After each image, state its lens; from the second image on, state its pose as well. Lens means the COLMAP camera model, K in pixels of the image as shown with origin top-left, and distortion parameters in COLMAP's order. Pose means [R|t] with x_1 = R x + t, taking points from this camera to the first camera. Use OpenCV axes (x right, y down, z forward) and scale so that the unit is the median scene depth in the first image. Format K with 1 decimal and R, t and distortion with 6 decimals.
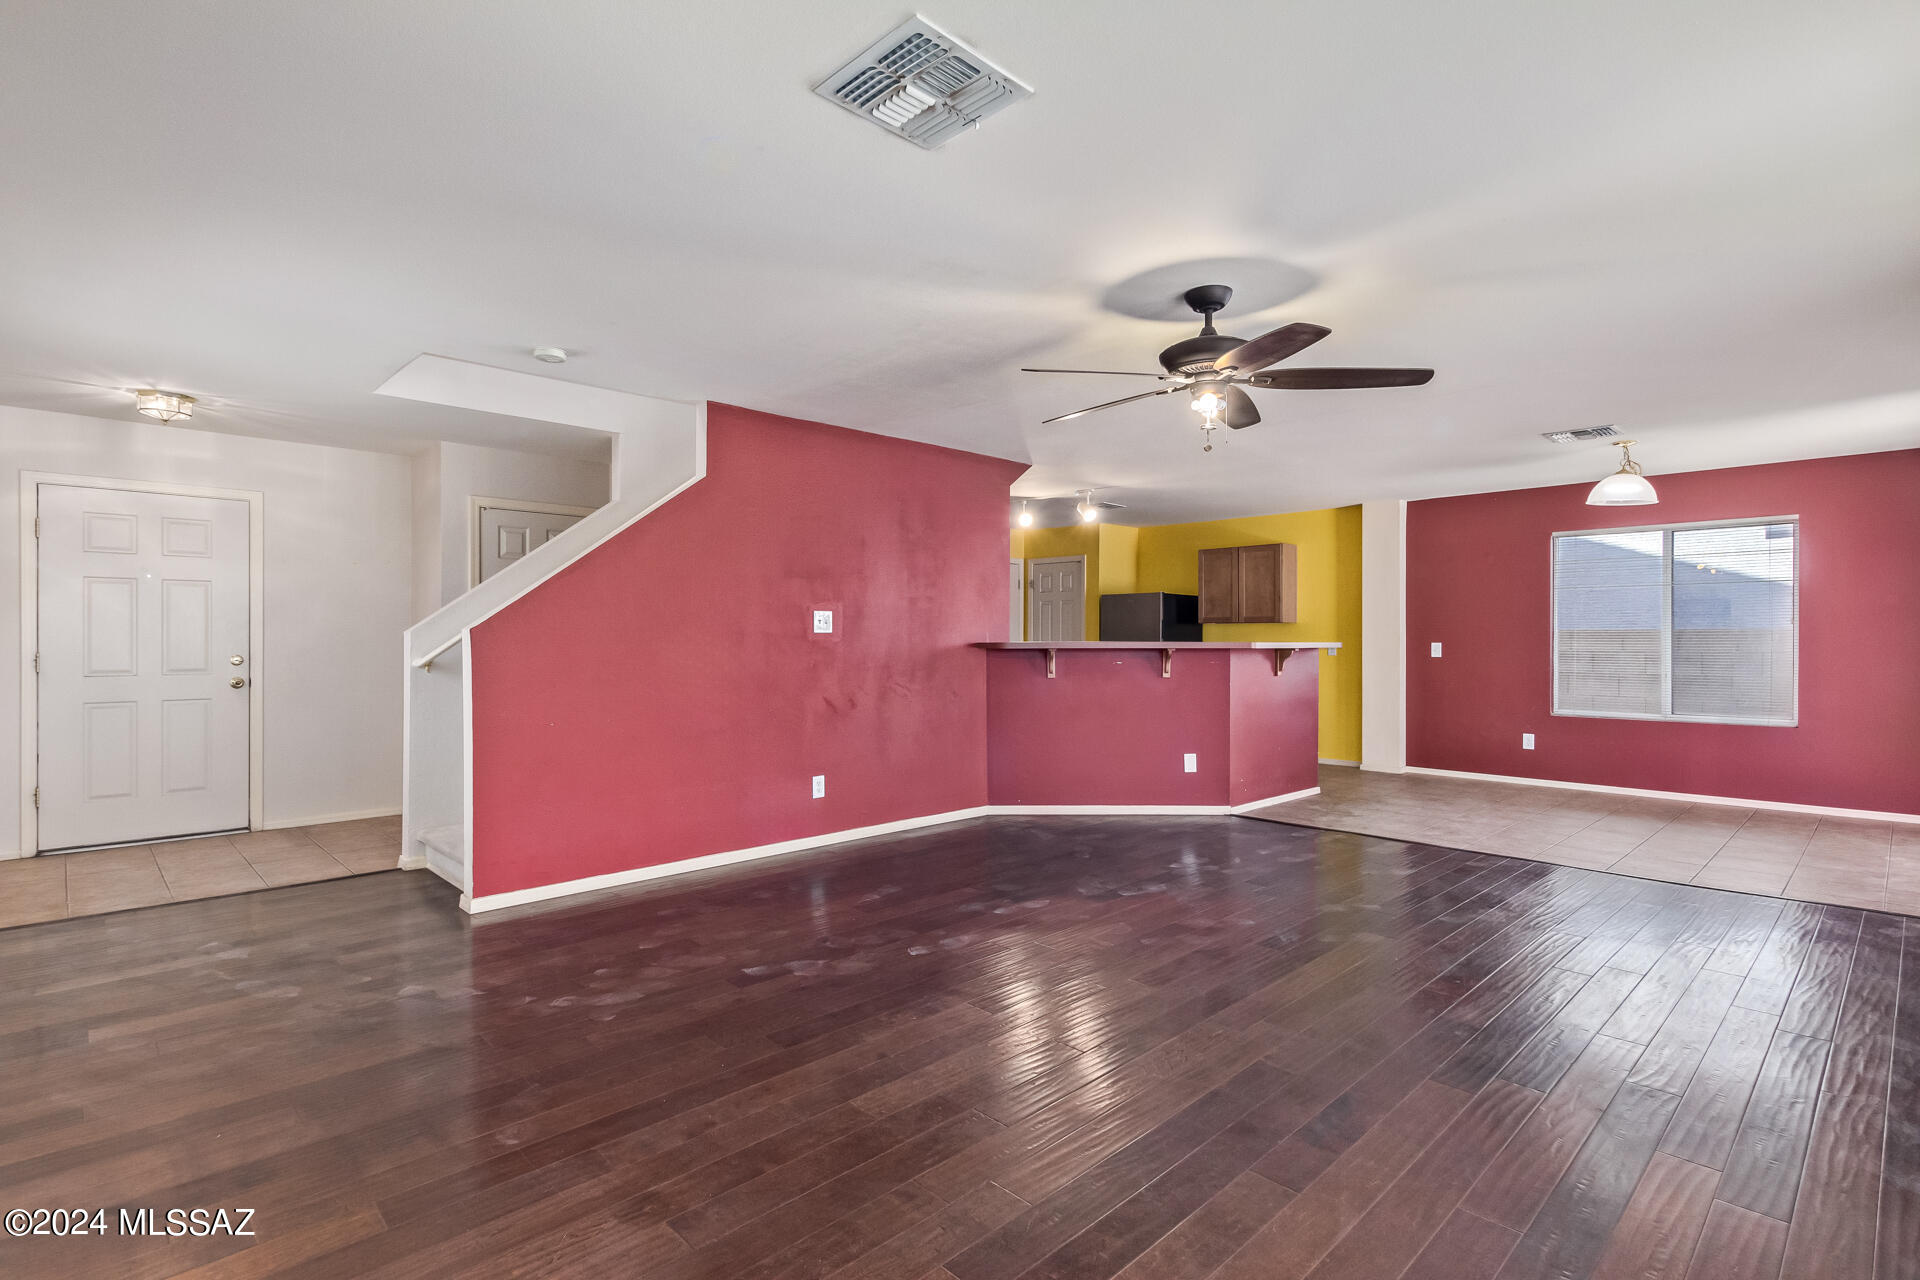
lens RADIAL K [[987.0, 0, 999.5], [0, 987.0, 635.9], [0, 0, 1]] dist [0.003524, 0.000374]
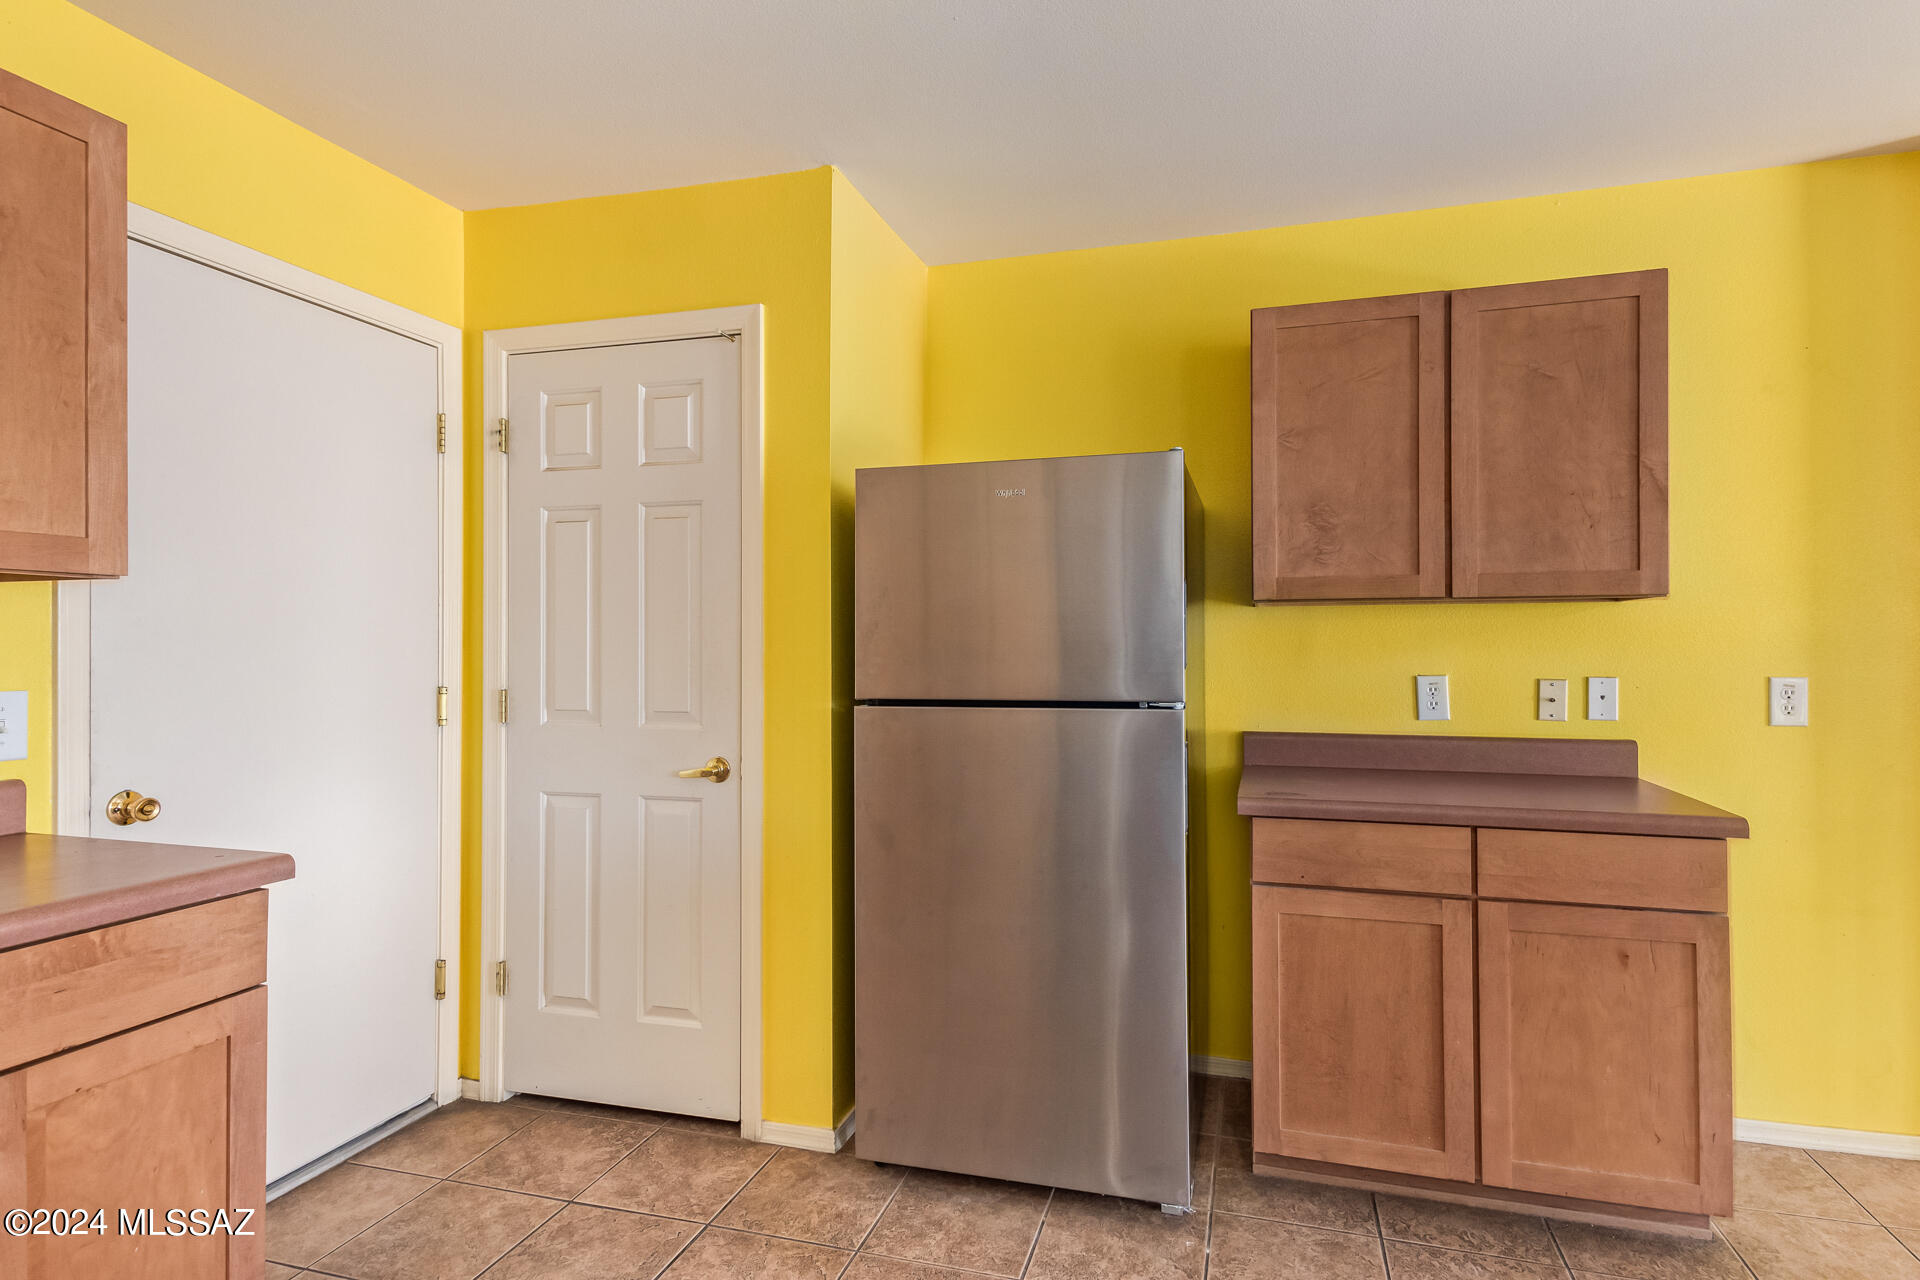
lens RADIAL K [[987.0, 0, 999.5], [0, 987.0, 635.9], [0, 0, 1]] dist [0.003524, 0.000374]
pose [[0.860500, 0.003054, 0.509442, 0.019443], [-0.000411, 0.999986, -0.005301, -0.001972], [-0.509451, 0.004352, 0.860489, 0.973059]]
